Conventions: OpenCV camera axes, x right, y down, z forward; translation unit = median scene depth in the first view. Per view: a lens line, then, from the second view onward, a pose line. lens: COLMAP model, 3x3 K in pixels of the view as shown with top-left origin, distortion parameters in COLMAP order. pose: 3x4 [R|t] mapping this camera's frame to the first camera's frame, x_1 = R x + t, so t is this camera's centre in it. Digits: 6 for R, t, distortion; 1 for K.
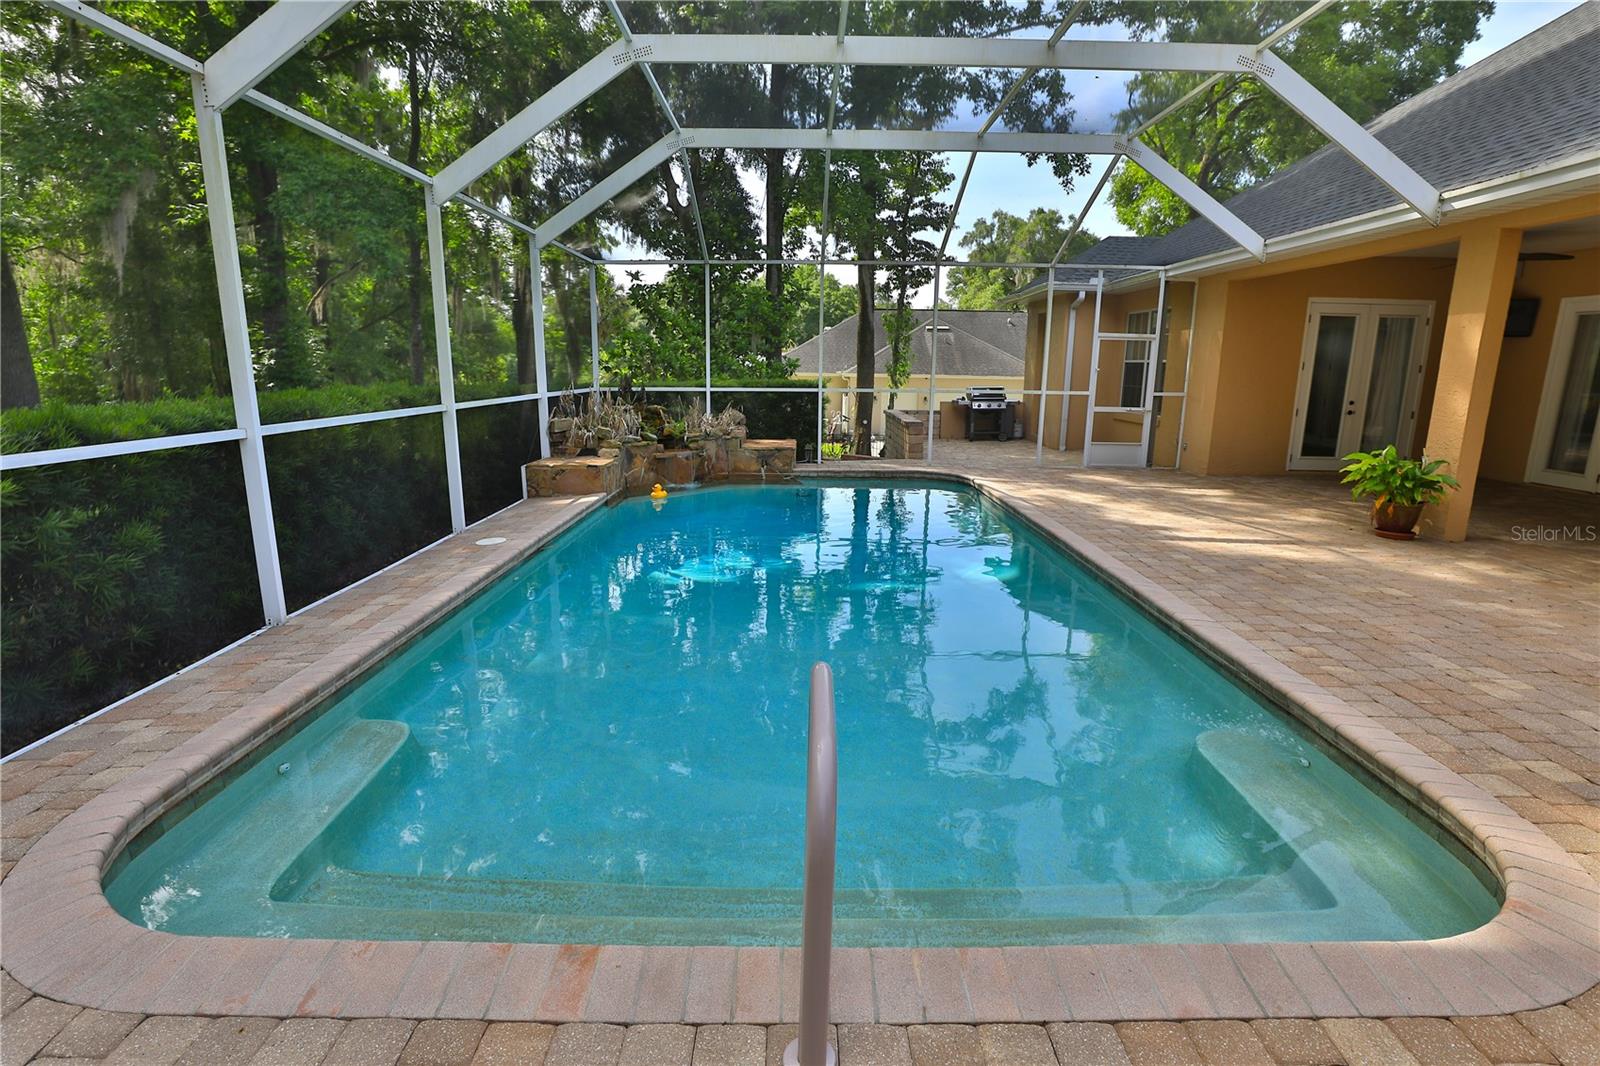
lens RADIAL K [[772.1, 0, 787.7], [0, 772.1, 524.7], [0, 0, 1]] dist [-0.036874, 0.005225]
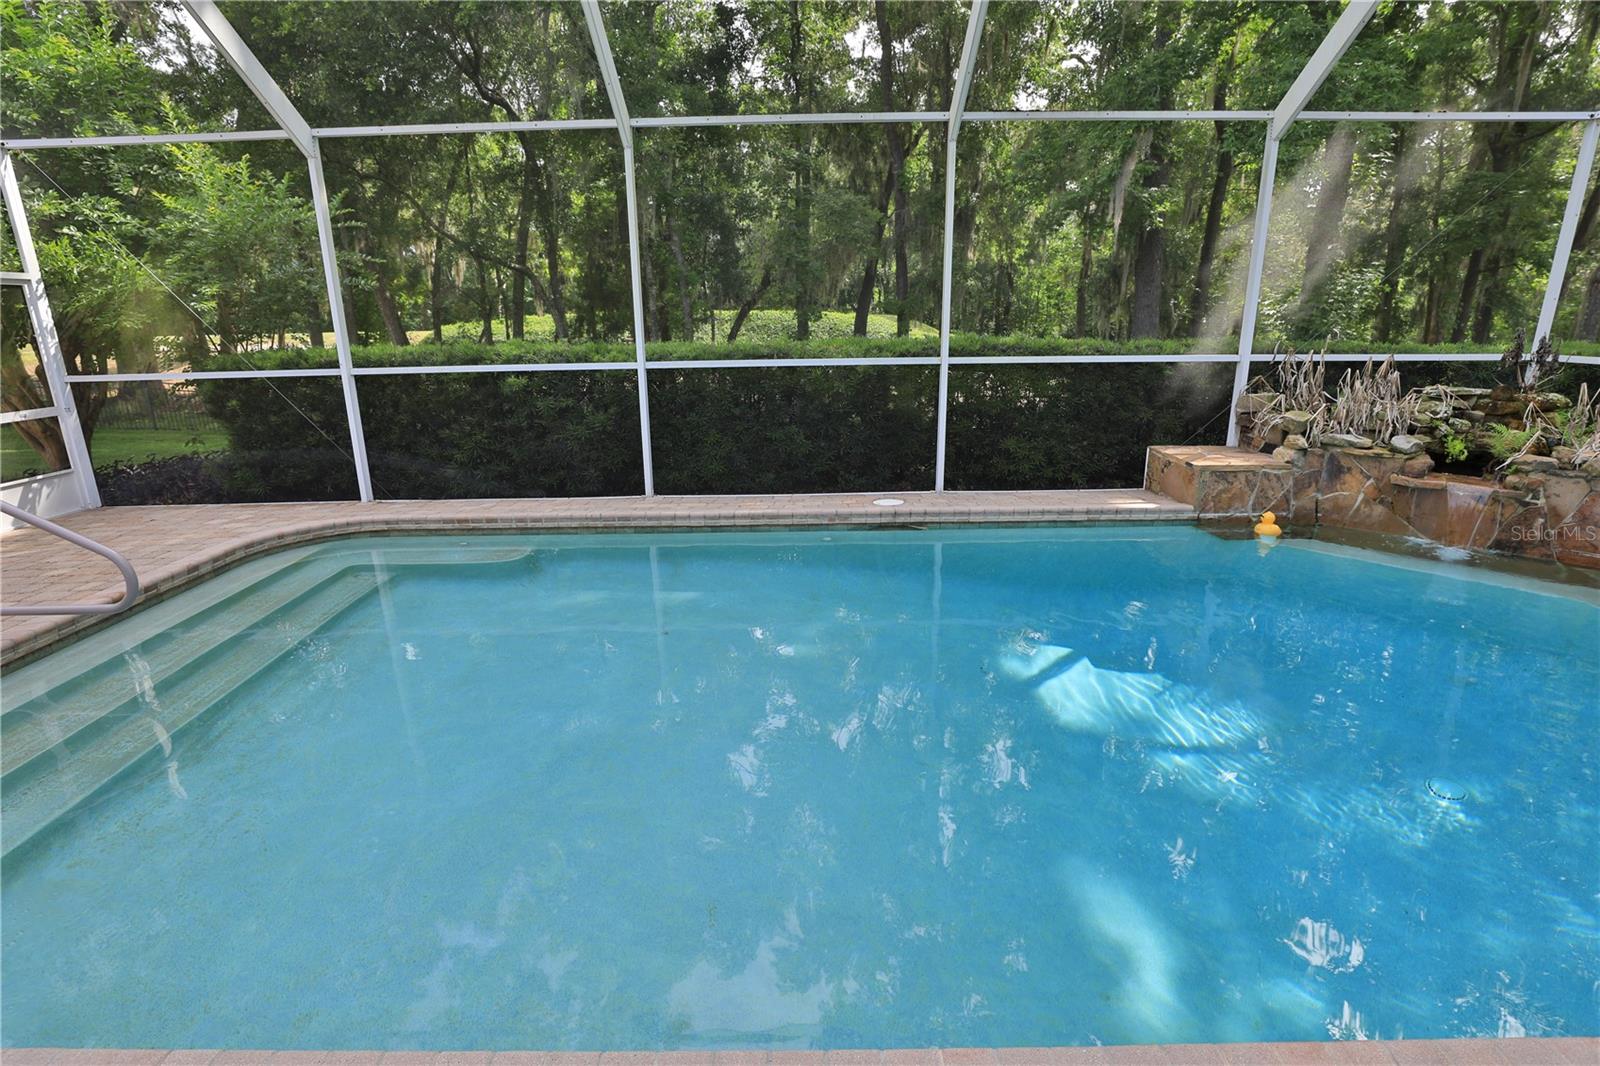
lens RADIAL K [[772.1, 0, 797.8], [0, 772.1, 529.0], [0, 0, 1]] dist [-0.036874, 0.005225]
pose [[0.006415, 0.263304, -0.964691, 0.351301], [-0.188298, 0.947772, 0.257434, -0.111029], [0.982091, 0.179998, 0.055660, 0.533895]]
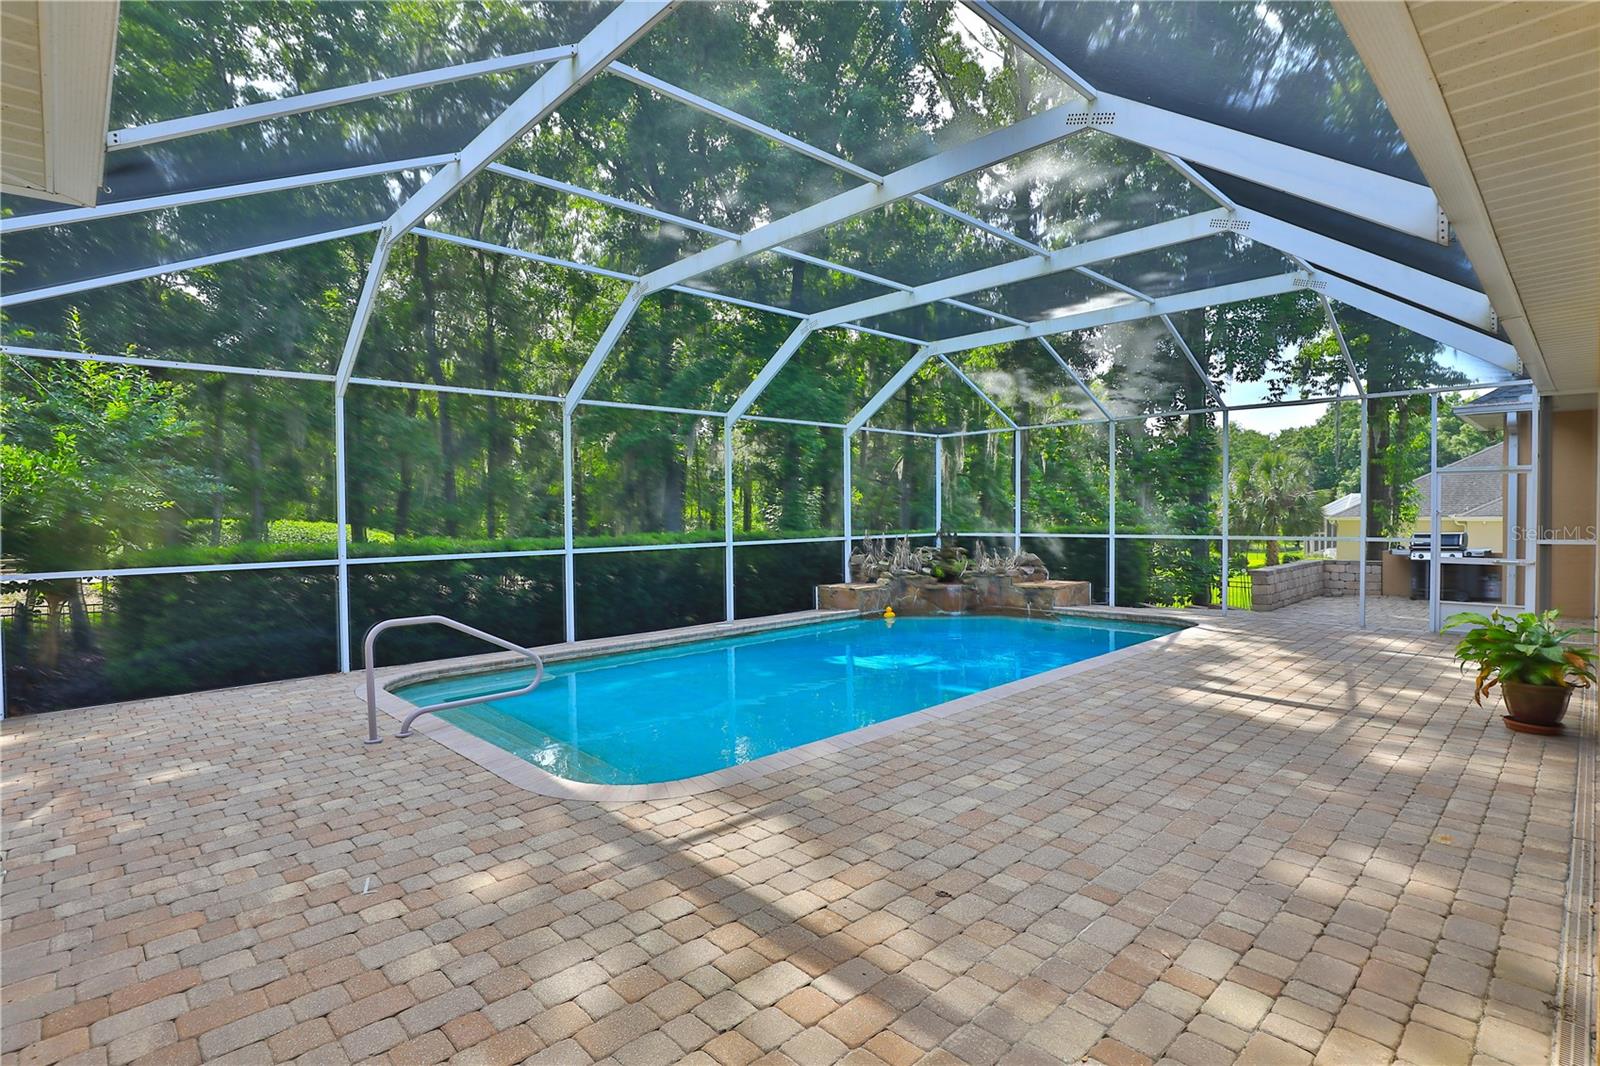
lens RADIAL K [[772.1, 0, 794.9], [0, 772.1, 545.7], [0, 0, 1]] dist [-0.036874, 0.005225]
pose [[0.696799, 0.012794, -0.717153, 0.564429], [-0.127938, 0.986024, -0.106716, 0.006553], [0.705764, 0.166111, 0.688697, -0.032524]]
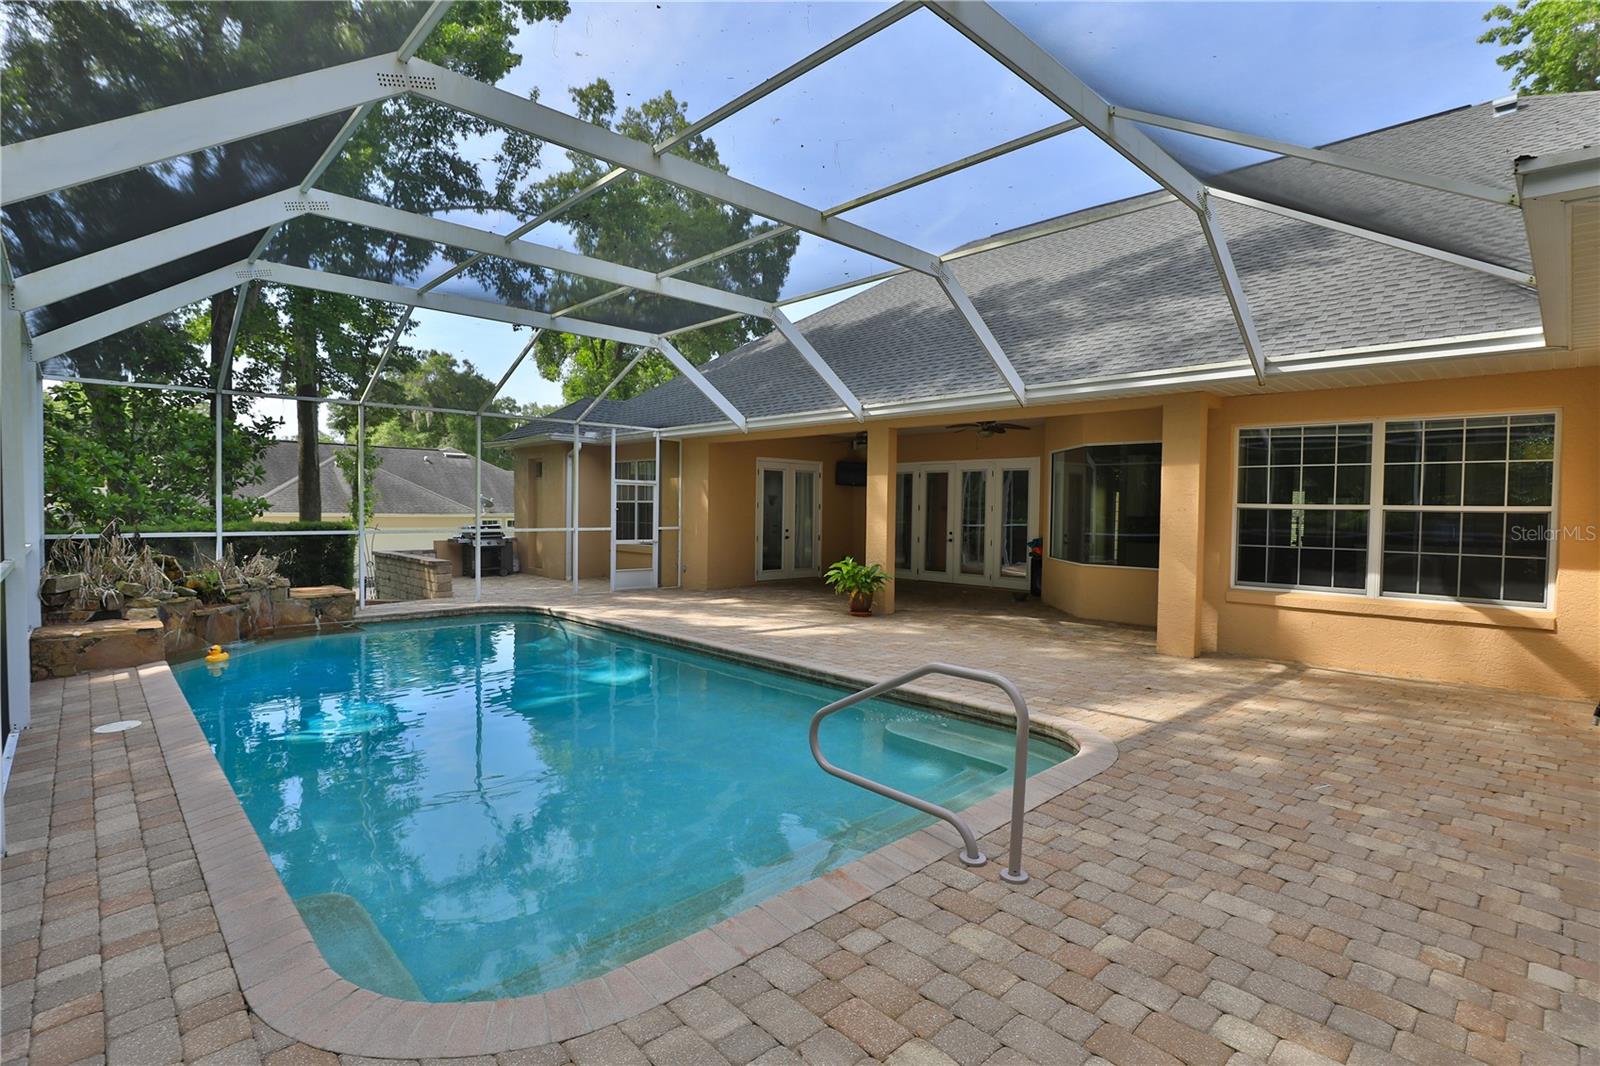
lens RADIAL K [[772.1, 0, 794.1], [0, 772.1, 527.6], [0, 0, 1]] dist [-0.036874, 0.005225]
pose [[0.721410, -0.018772, 0.692254, -0.259149], [0.136709, 0.983821, -0.115788, 0.002743], [-0.678880, 0.178168, 0.712305, -0.042201]]
